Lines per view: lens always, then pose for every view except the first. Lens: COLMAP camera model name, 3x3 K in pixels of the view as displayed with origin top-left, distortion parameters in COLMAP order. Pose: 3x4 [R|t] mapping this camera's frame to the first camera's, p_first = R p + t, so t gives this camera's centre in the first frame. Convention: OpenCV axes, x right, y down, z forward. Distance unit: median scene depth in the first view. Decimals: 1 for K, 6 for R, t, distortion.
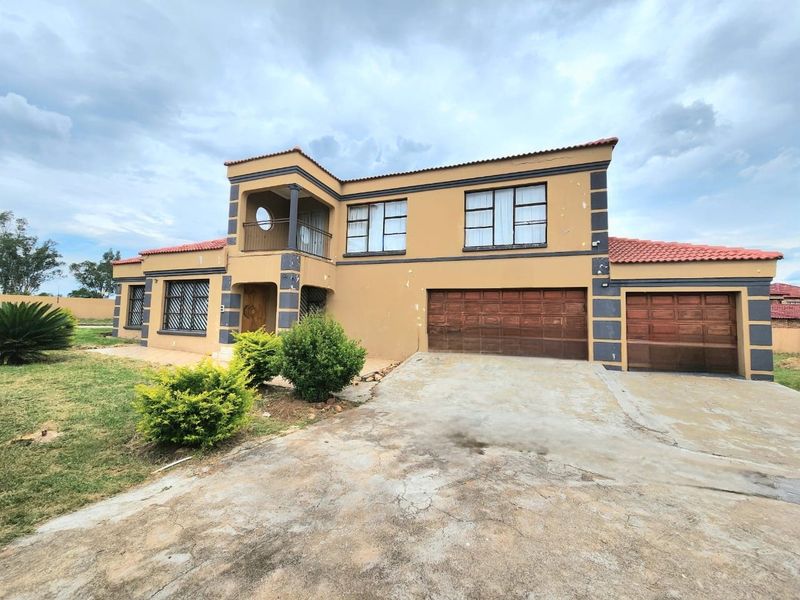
lens RADIAL K [[335.1, 0, 399.0], [0, 335.1, 304.2], [0, 0, 1]] dist [0.004334, 0.000071]
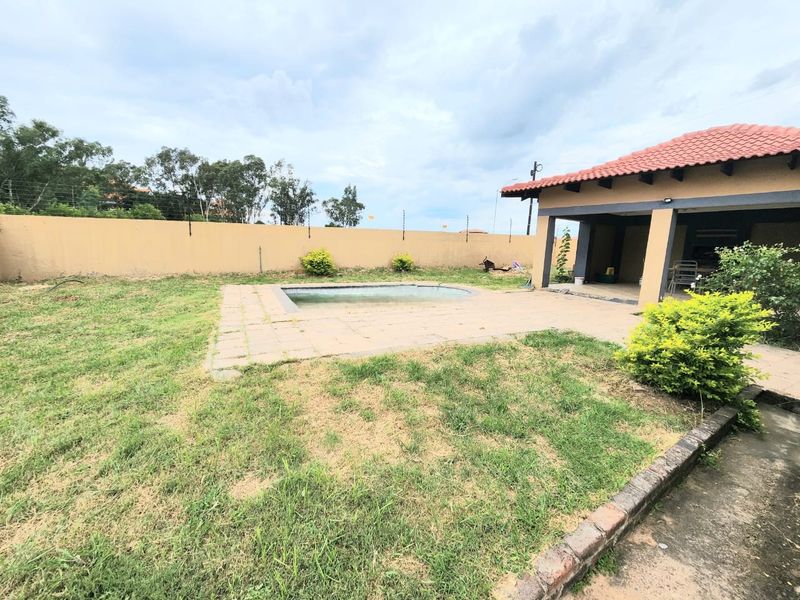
lens RADIAL K [[330.8, 0, 397.1], [0, 330.8, 298.6], [0, 0, 1]] dist [-0.002809, -0.000321]
pose [[0.846663, 0.084523, -0.525374, -0.160247], [0.016901, 0.982535, 0.185309, 0.001668], [0.531861, -0.165773, 0.830447, 0.166040]]
